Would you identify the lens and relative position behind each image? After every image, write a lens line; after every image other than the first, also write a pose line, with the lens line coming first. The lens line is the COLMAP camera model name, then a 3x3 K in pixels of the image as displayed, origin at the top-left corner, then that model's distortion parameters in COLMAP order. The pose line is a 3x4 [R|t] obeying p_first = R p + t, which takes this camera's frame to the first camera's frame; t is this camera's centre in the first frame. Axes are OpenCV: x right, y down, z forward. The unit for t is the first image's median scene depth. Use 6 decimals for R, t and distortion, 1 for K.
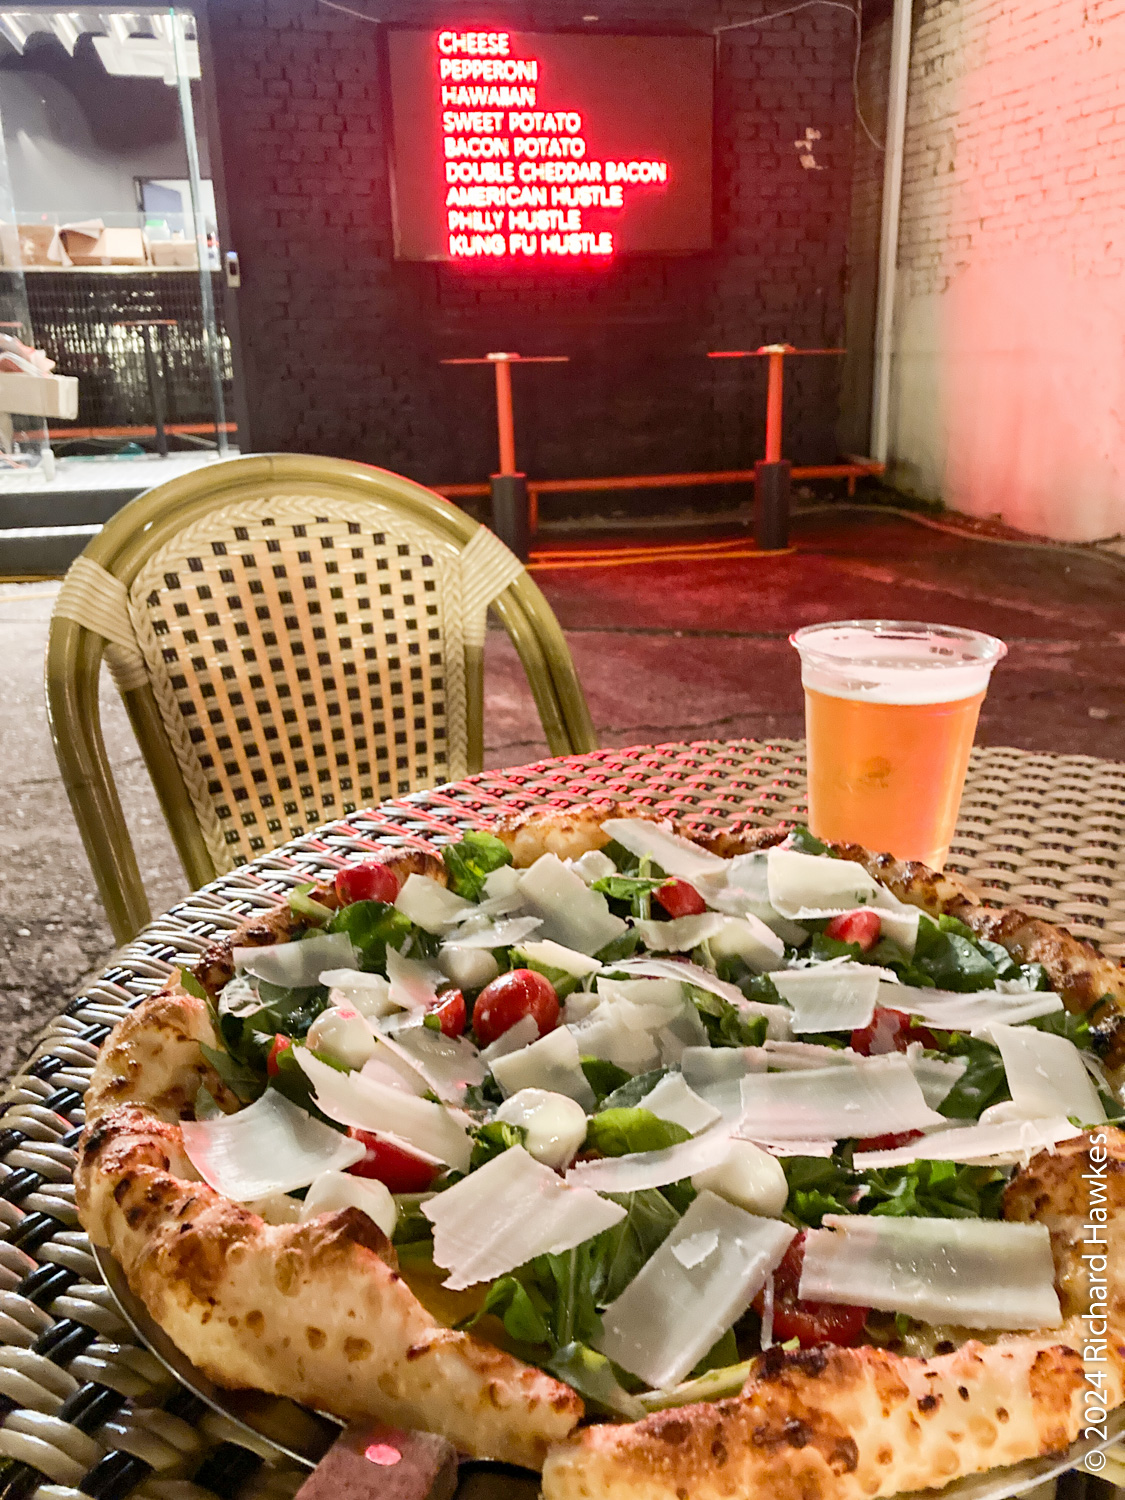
lens RADIAL K [[1233.2, 0, 560.2], [0, 1233.2, 739.5], [0, 0, 1]] dist [0.009303, 0.006942]
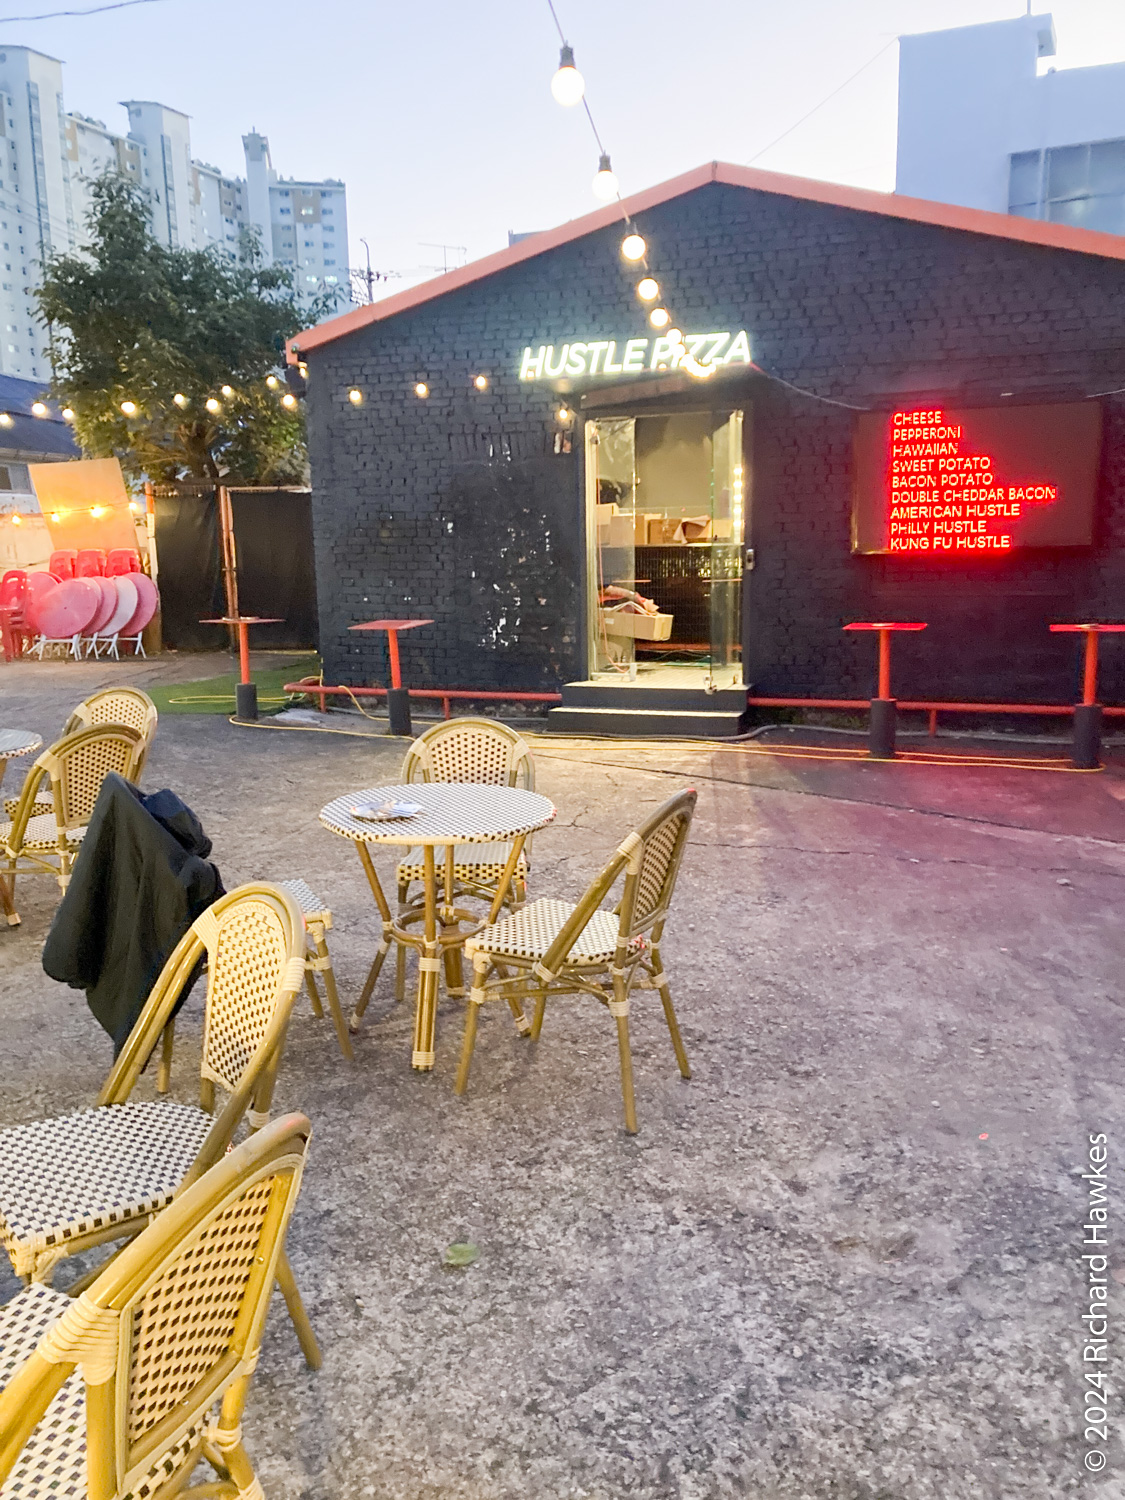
lens RADIAL K [[1233.2, 0, 563.1], [0, 1233.2, 753.4], [0, 0, 1]] dist [0.009303, 0.006942]
pose [[0.832532, 0.102142, -0.544479, 0.421195], [-0.169122, 0.982796, -0.074226, 0.025269], [0.527530, 0.153879, 0.835484, -0.414598]]
